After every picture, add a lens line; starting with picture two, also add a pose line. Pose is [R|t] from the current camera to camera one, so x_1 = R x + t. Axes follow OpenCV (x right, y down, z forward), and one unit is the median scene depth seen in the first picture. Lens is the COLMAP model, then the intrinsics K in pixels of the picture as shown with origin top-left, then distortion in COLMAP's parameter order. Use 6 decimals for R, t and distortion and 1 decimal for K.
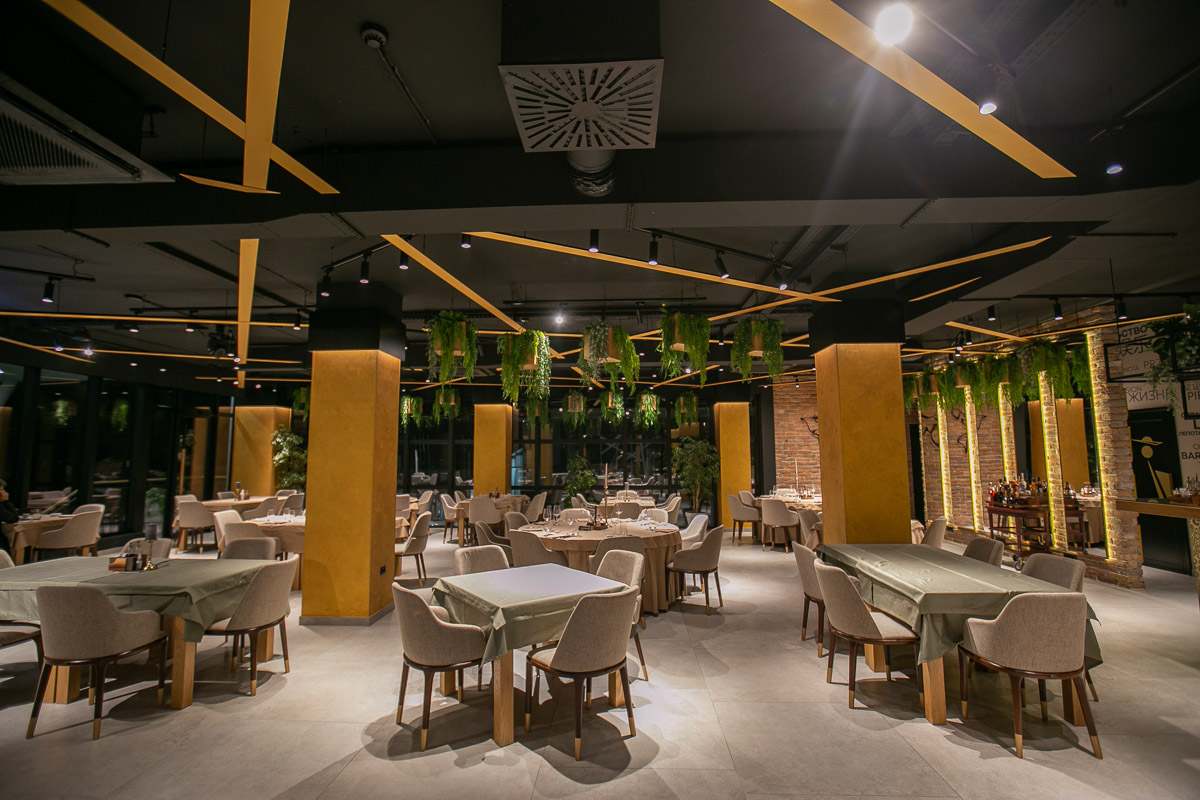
lens RADIAL K [[568.7, 0, 600.0], [0, 568.7, 400.0], [0, 0, 1]] dist [-0.001059, -0.000176]
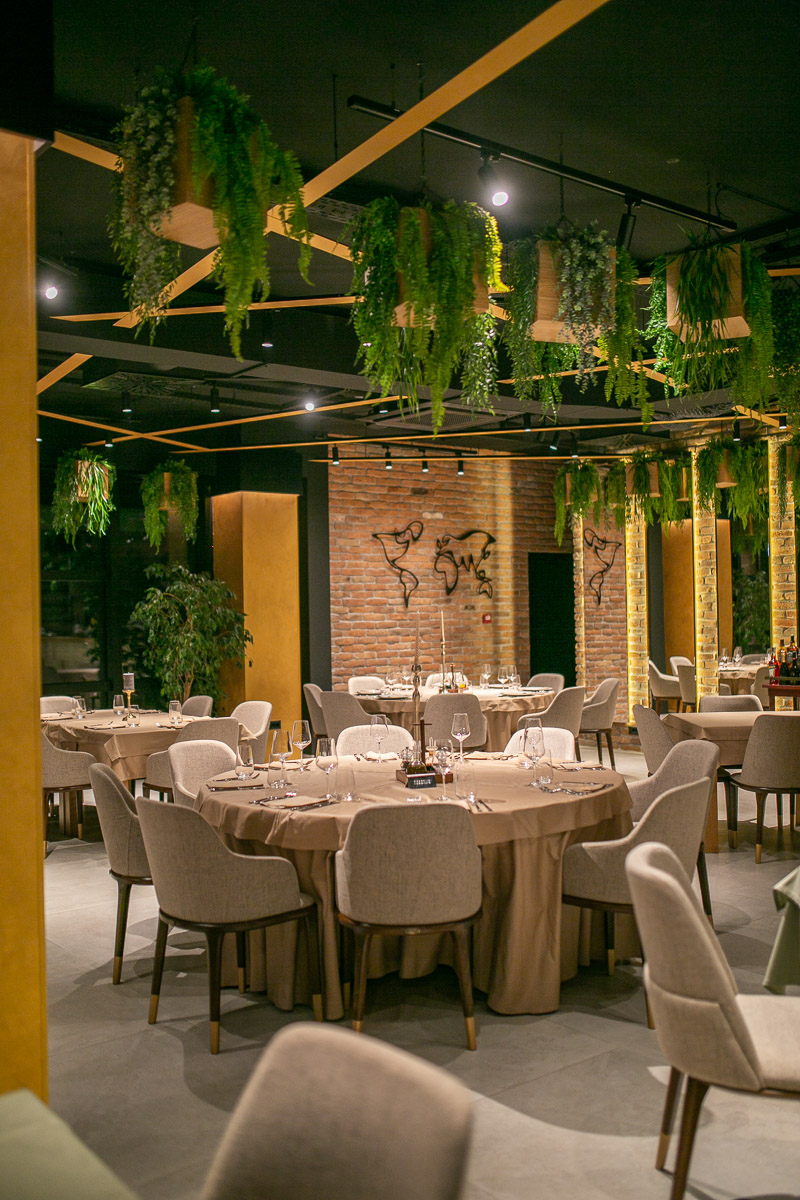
lens RADIAL K [[1137.9, 0, 400.0], [0, 1137.9, 600.0], [0, 0, 1]] dist [-0.039617, 0.014217]
pose [[0.755203, 0.000369, 0.655491, -0.275788], [-0.049392, 0.997189, 0.056344, 0.032877], [-0.653628, -0.074927, 0.753098, 0.242659]]
